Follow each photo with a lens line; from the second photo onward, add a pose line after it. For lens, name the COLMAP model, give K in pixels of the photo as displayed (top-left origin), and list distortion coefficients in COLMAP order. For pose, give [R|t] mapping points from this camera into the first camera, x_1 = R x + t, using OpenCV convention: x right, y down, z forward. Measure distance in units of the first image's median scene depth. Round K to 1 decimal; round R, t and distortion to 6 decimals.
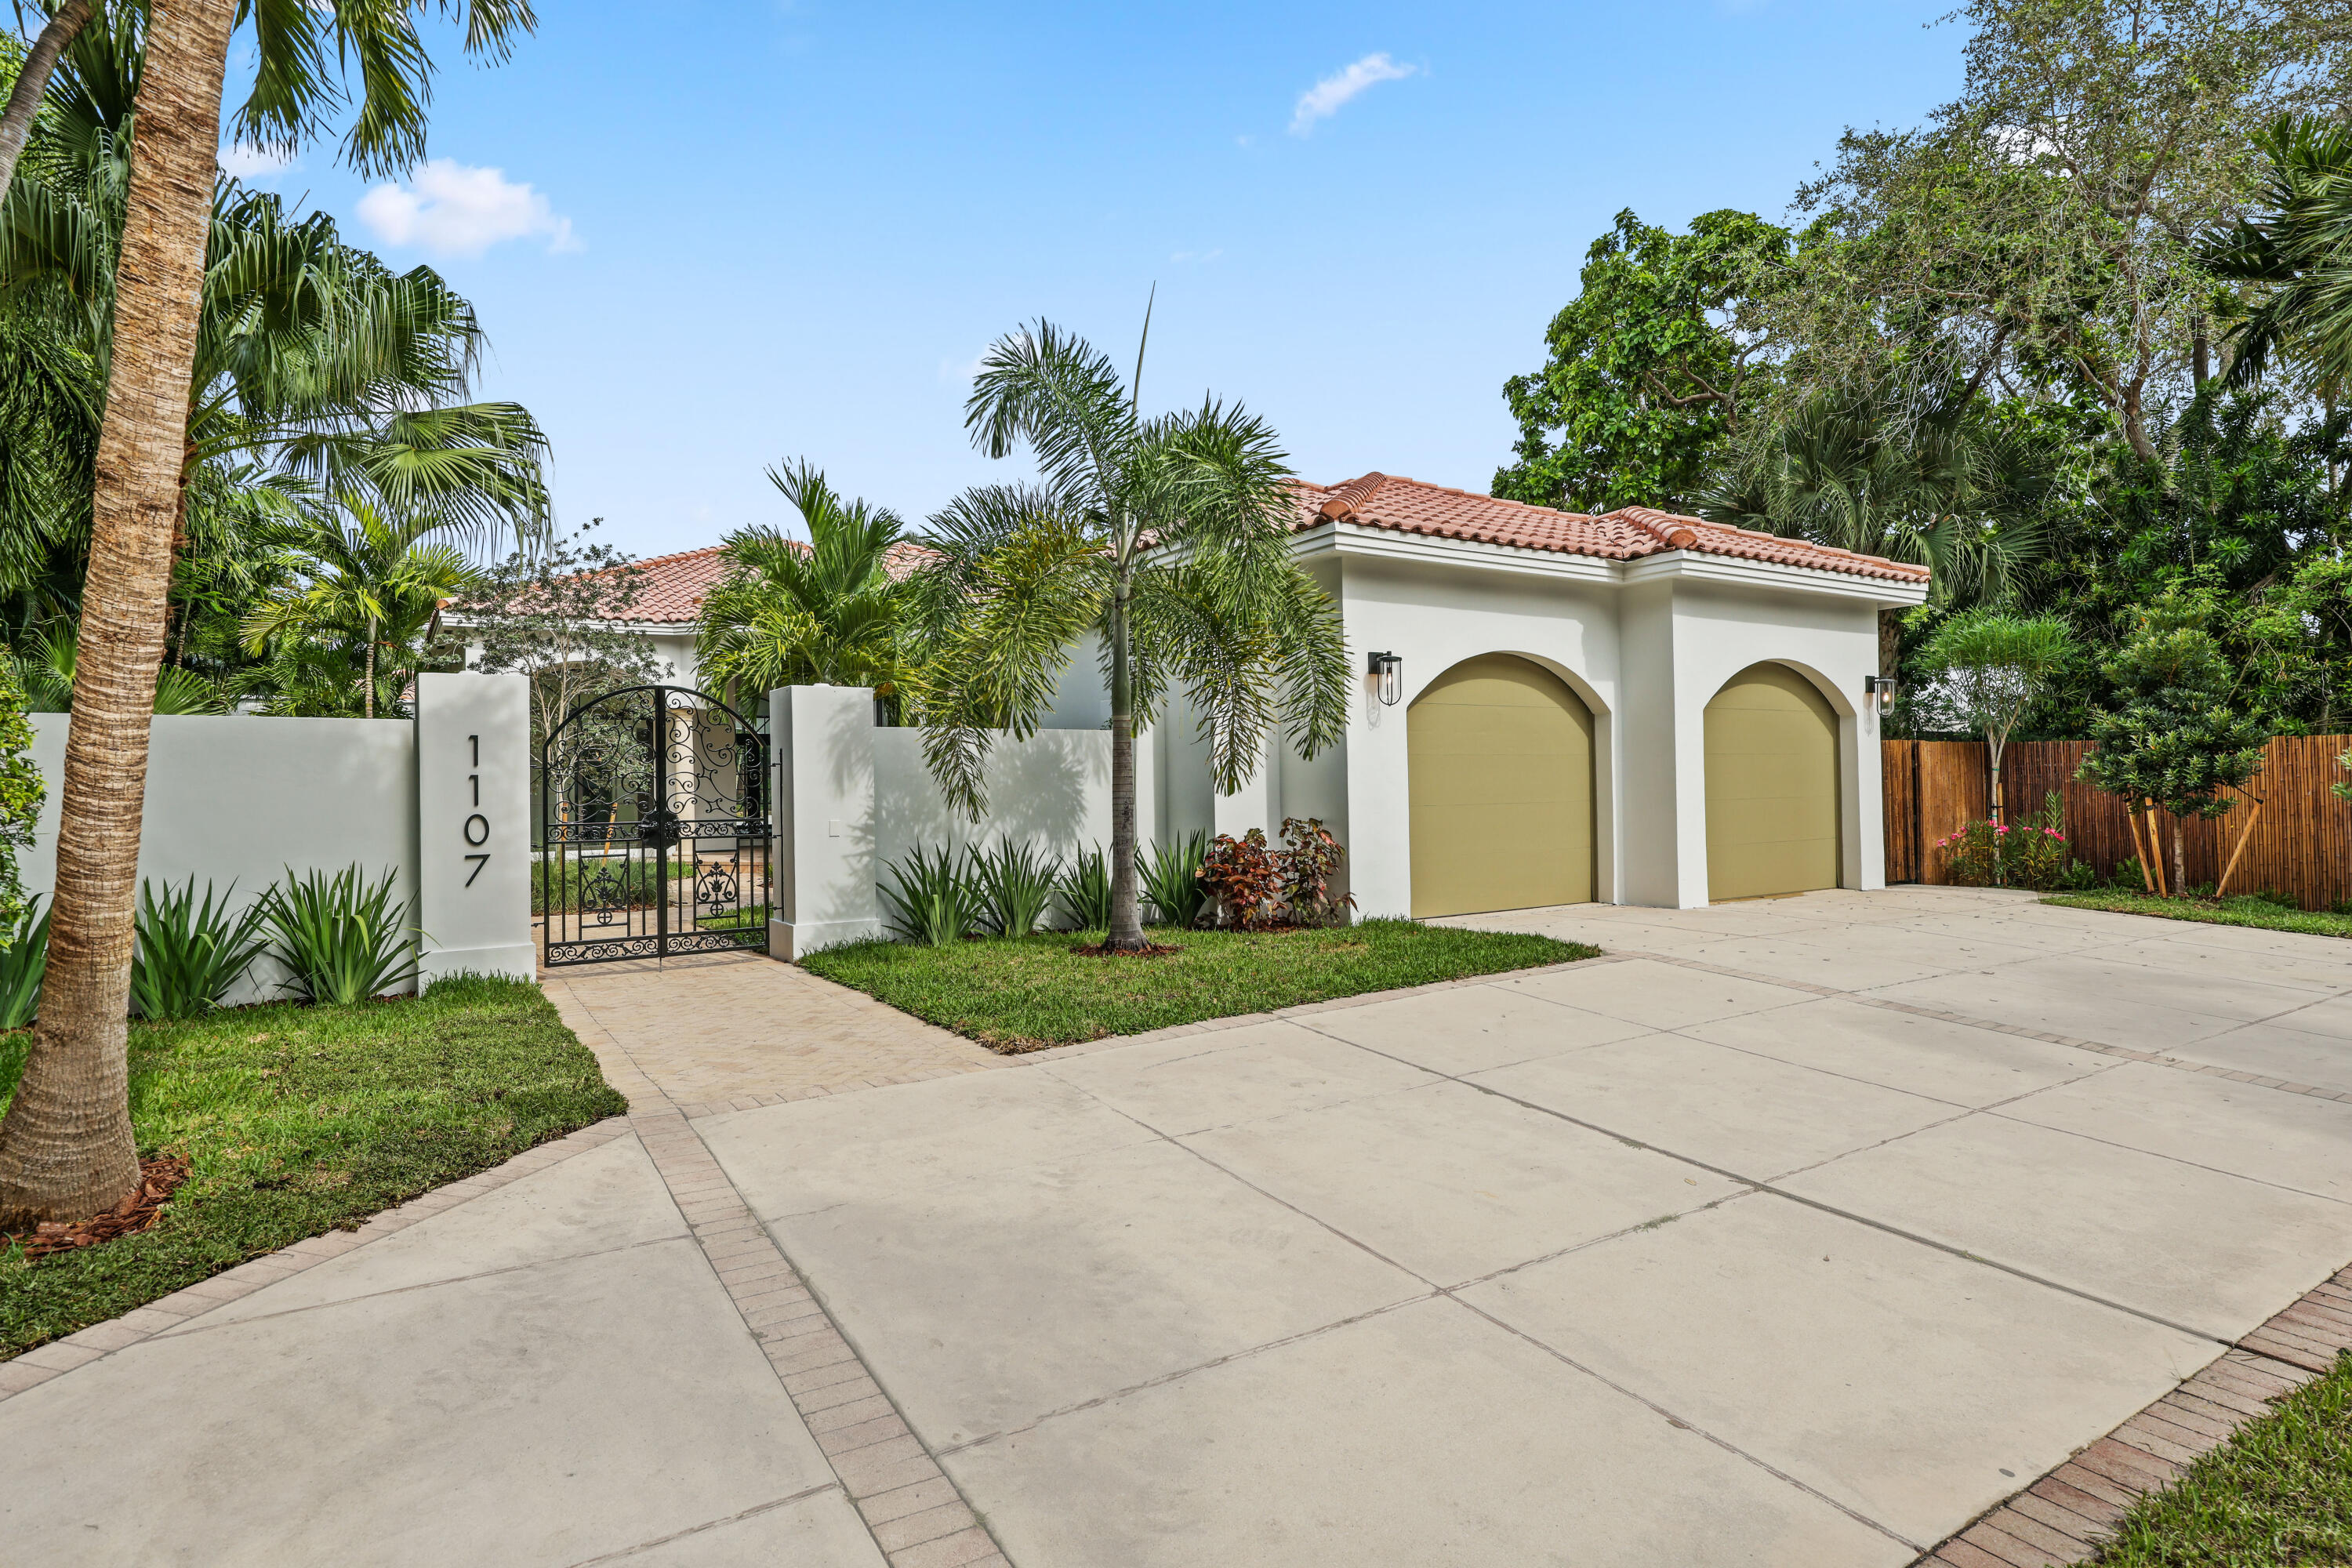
lens RADIAL K [[1224.1, 0, 1173.2], [0, 1224.1, 753.1], [0, 0, 1]] dist [0.004054, 0.000525]
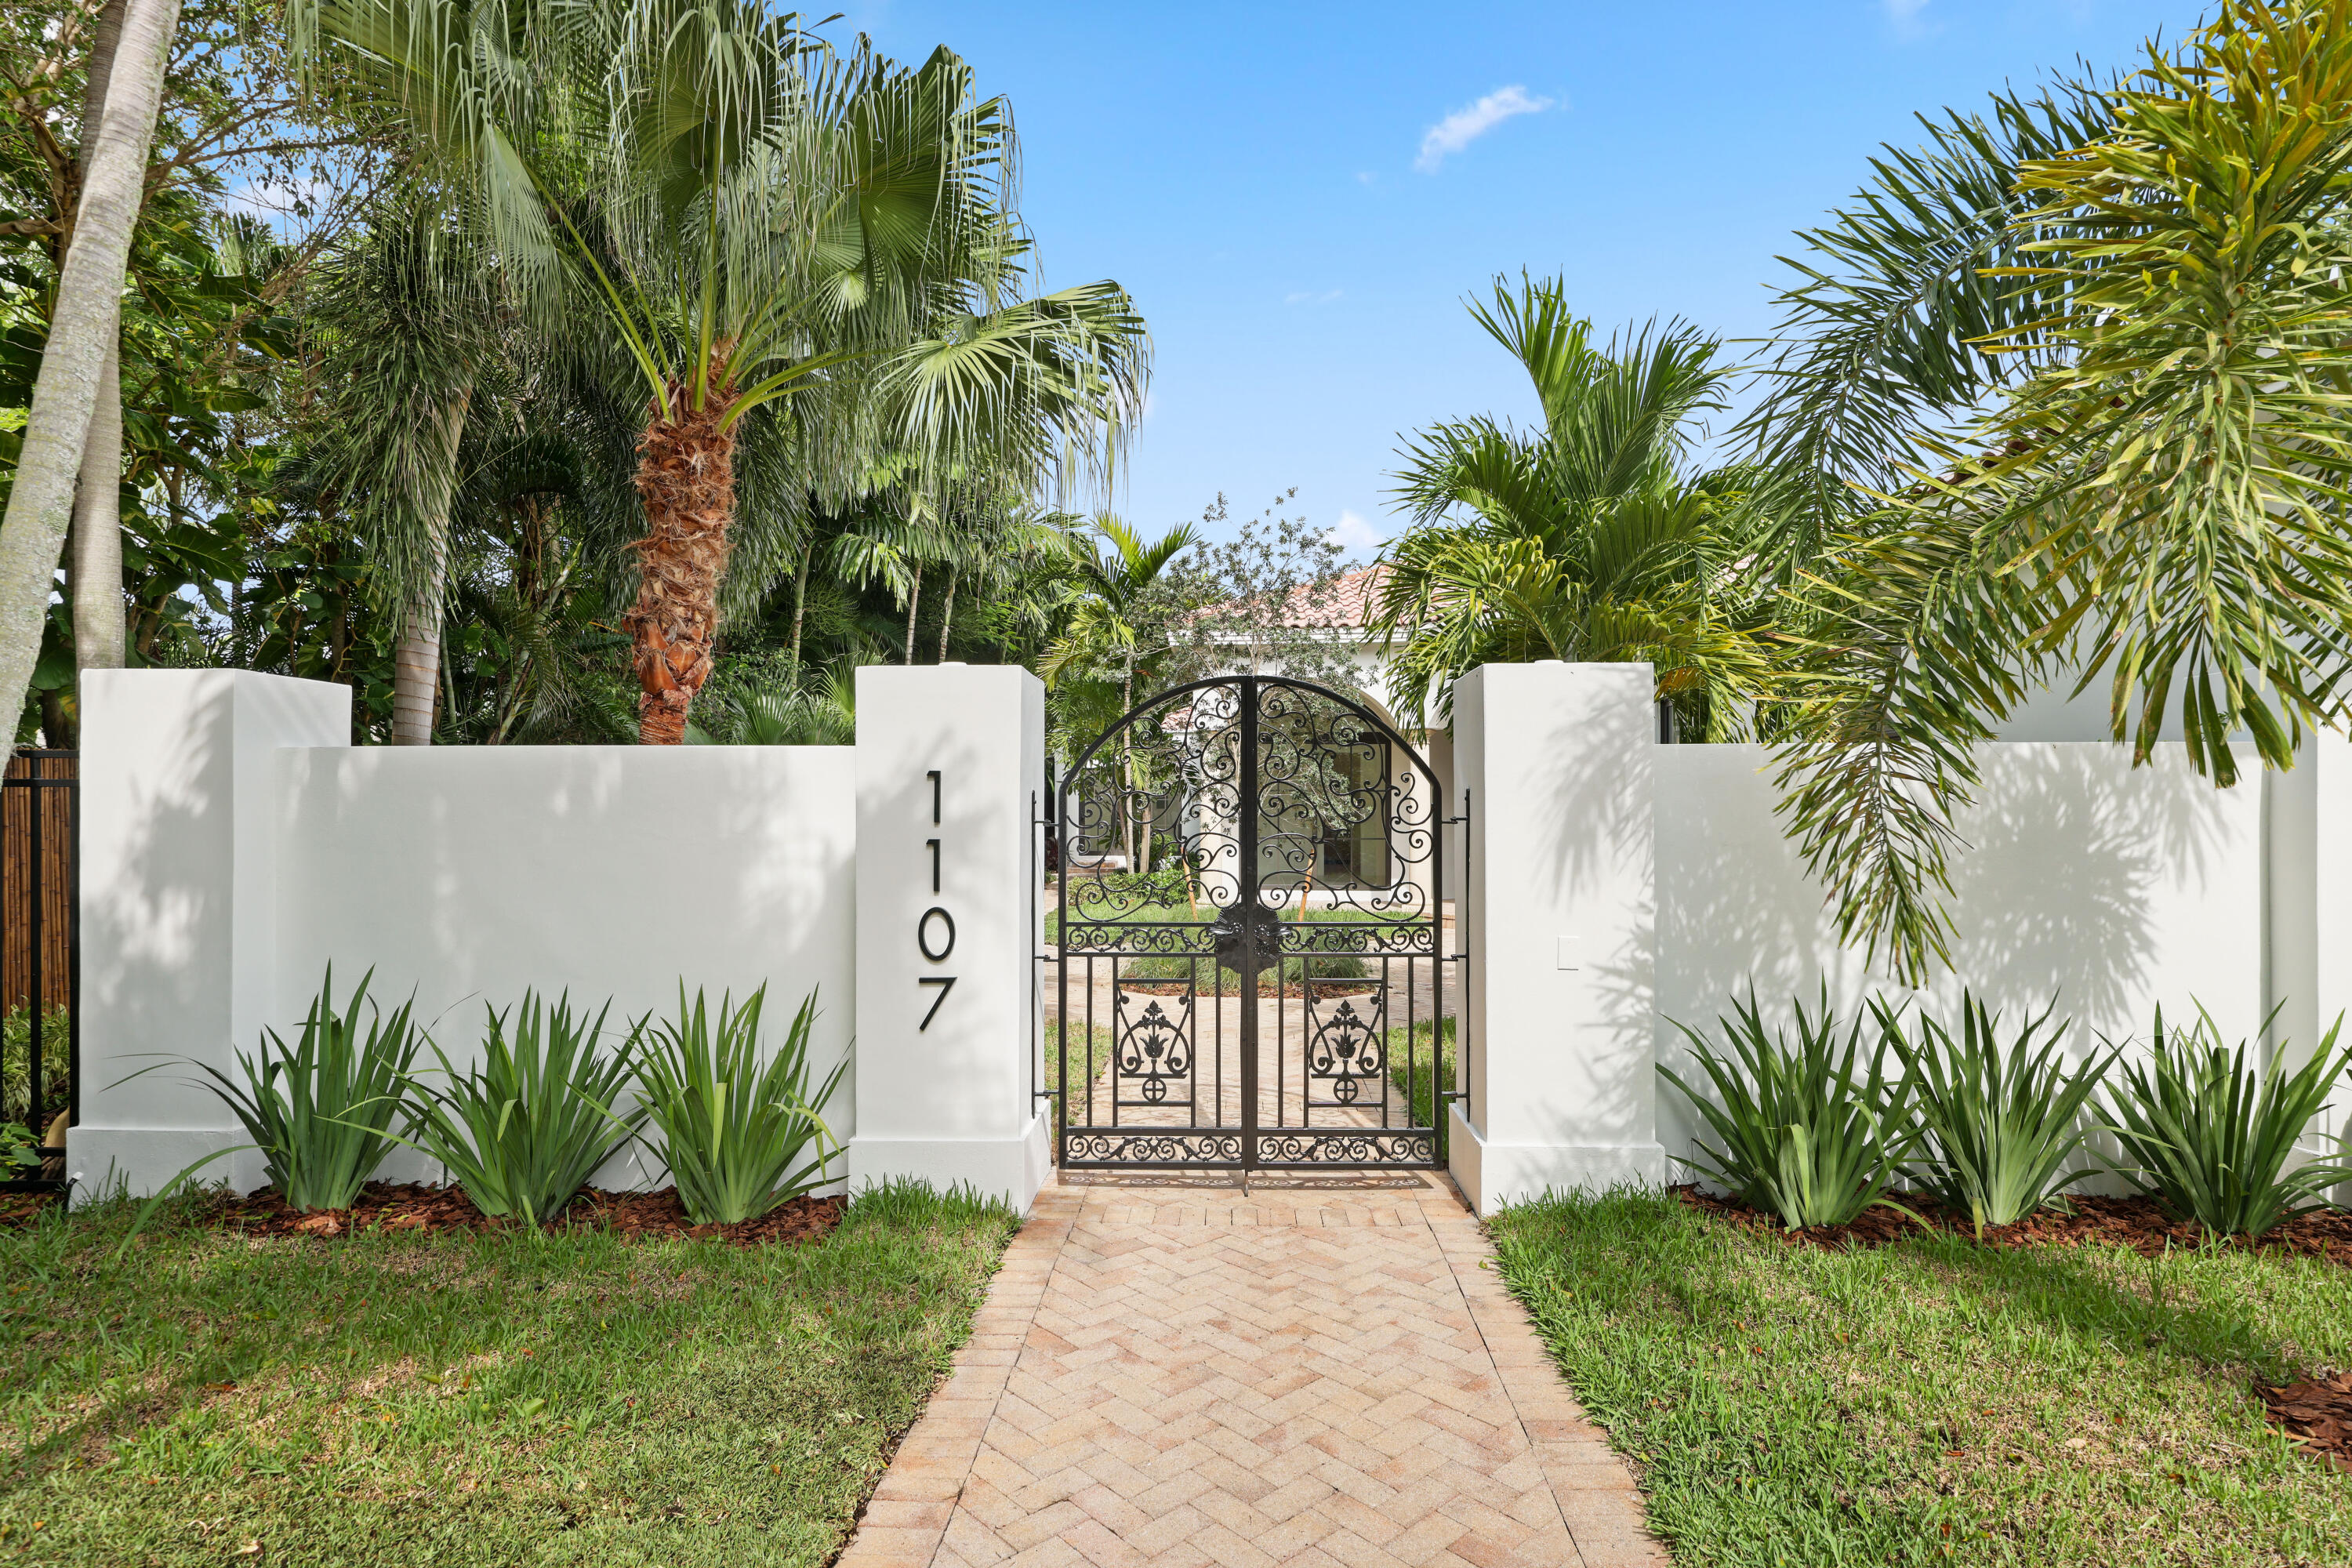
lens RADIAL K [[1197.2, 0, 1180.9], [0, 1197.2, 818.0], [0, 0, 1]] dist [0.005089, 0.000464]
pose [[0.814009, 0.015673, -0.580641, -0.114639], [0.004340, 0.999444, 0.033062, -0.008328], [0.580837, -0.029432, 0.813488, 0.478750]]
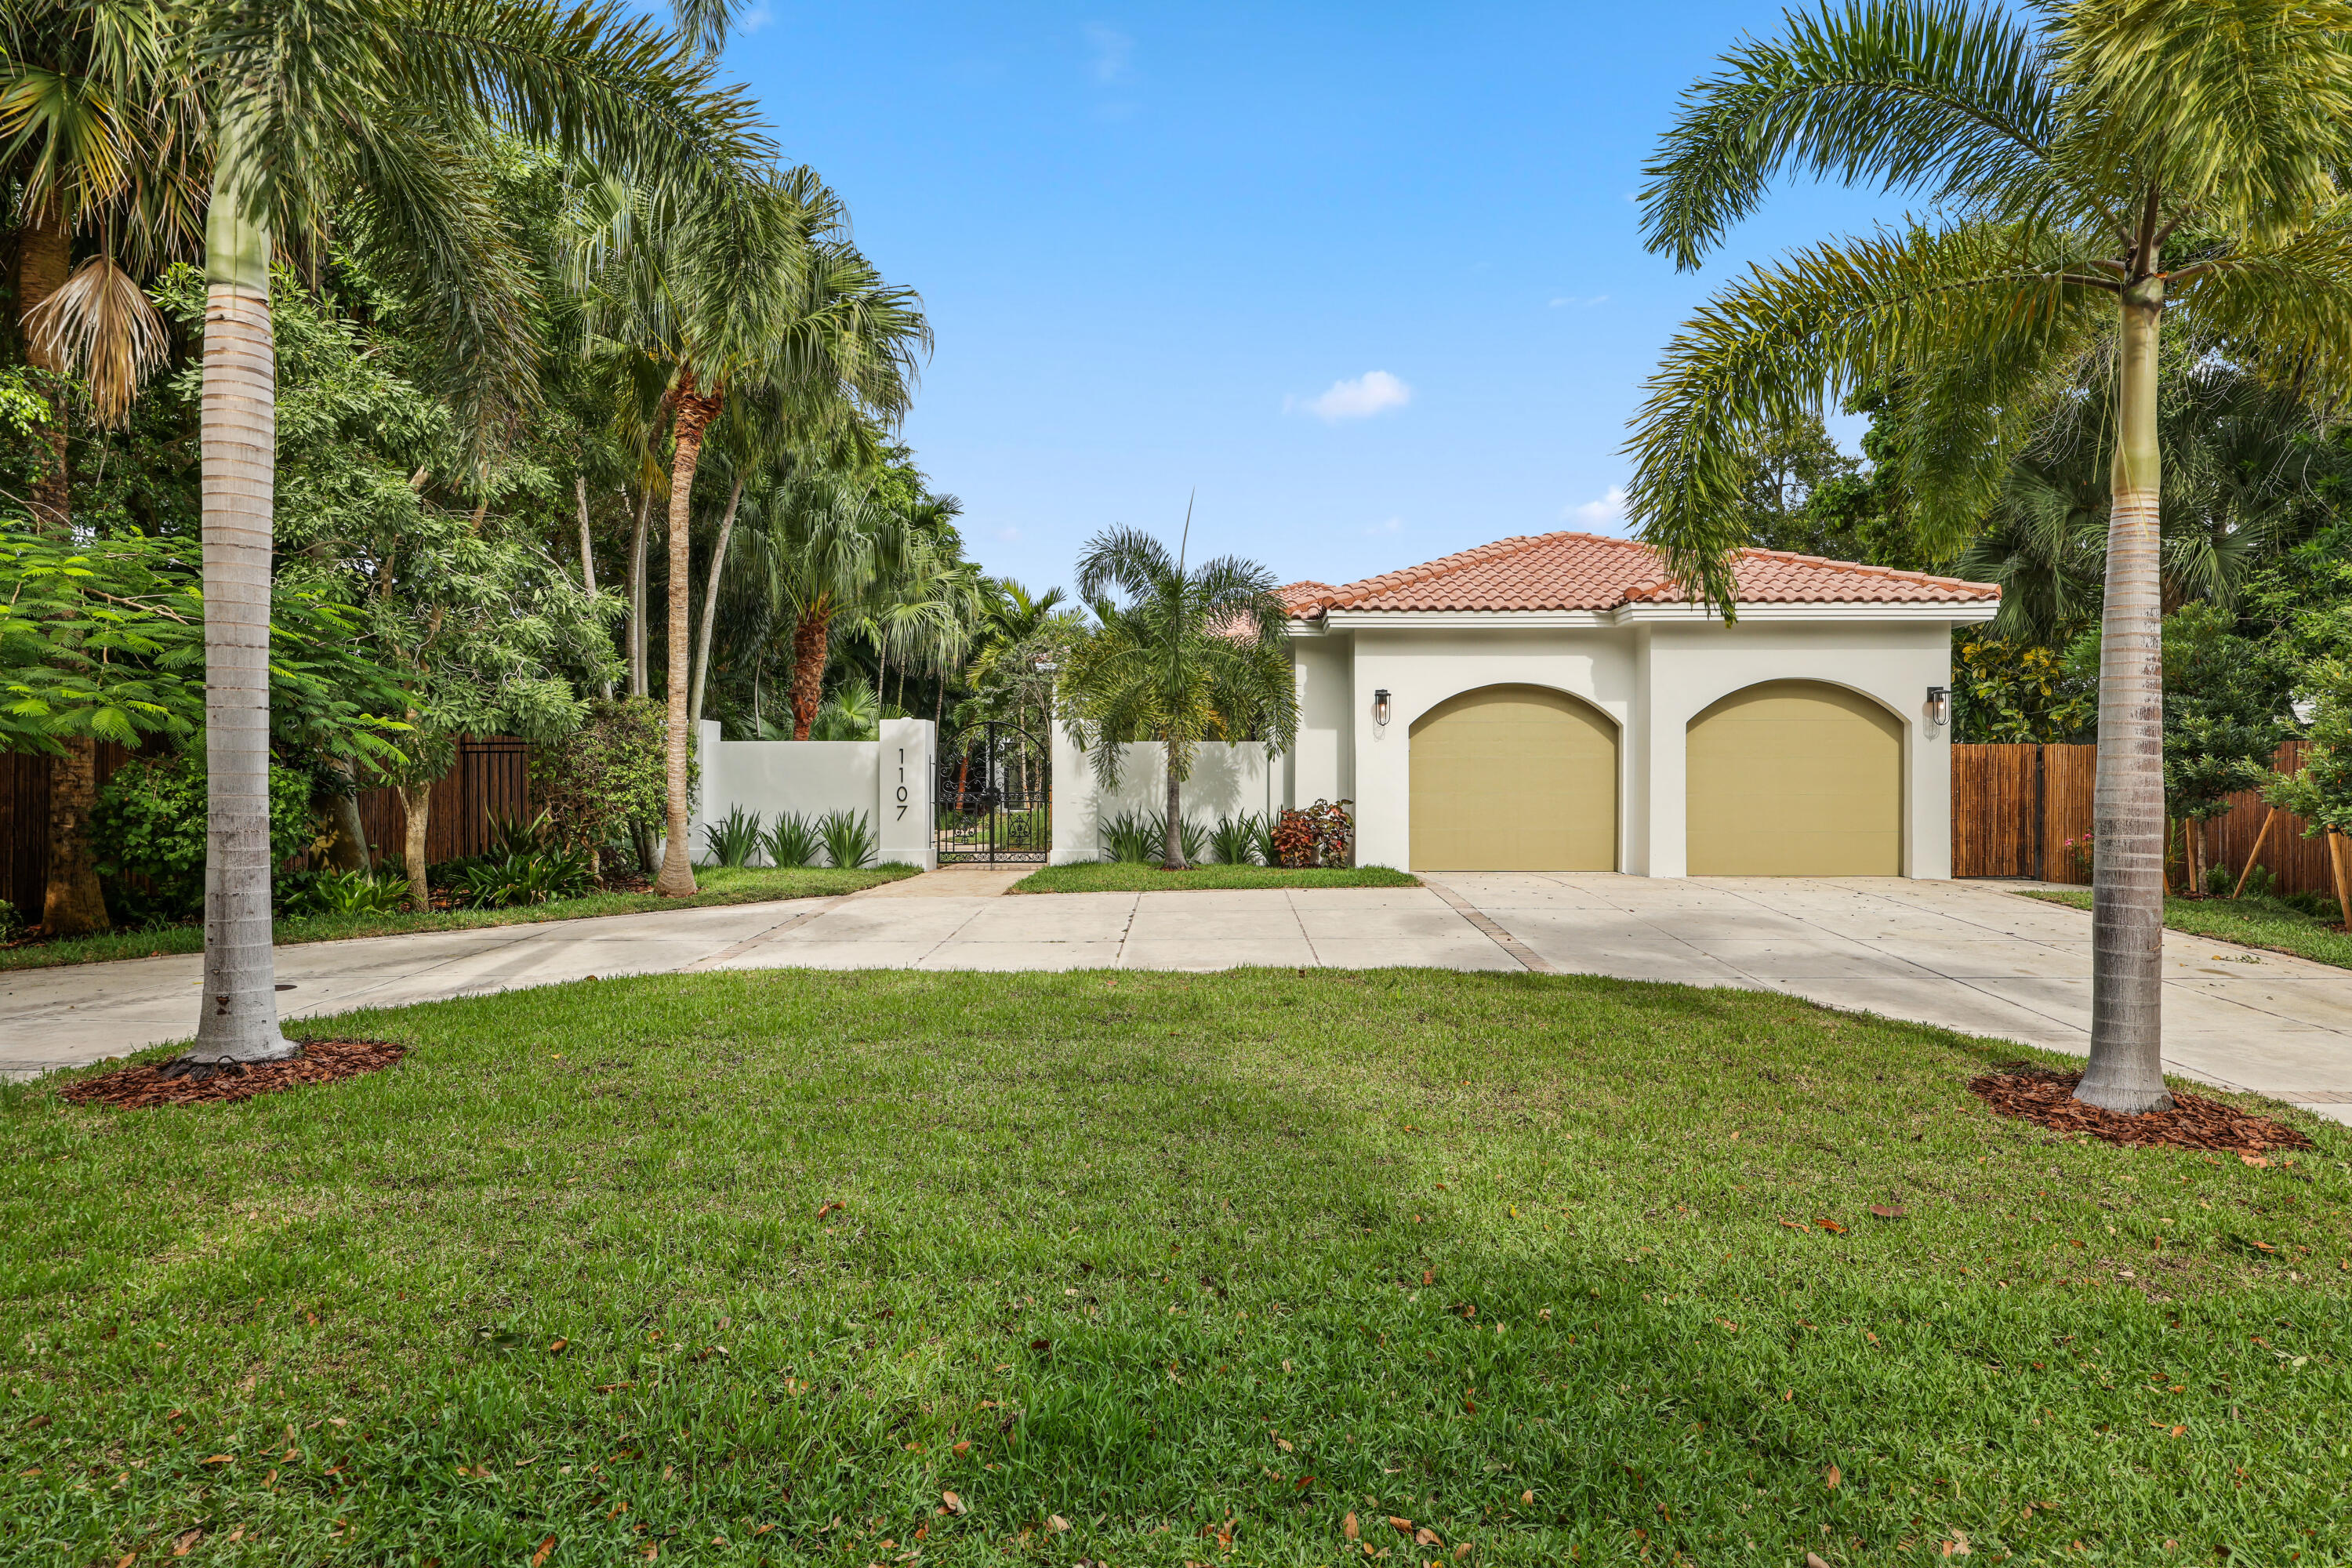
lens RADIAL K [[1304.2, 0, 1176.0], [0, 1304.2, 784.0], [0, 0, 1]] dist [-0.000675, -0.000296]
pose [[0.823053, 0.013242, -0.567811, 0.864344], [0.000598, 0.999707, 0.024182, -0.005526], [0.567965, -0.020243, 0.822804, -0.459333]]
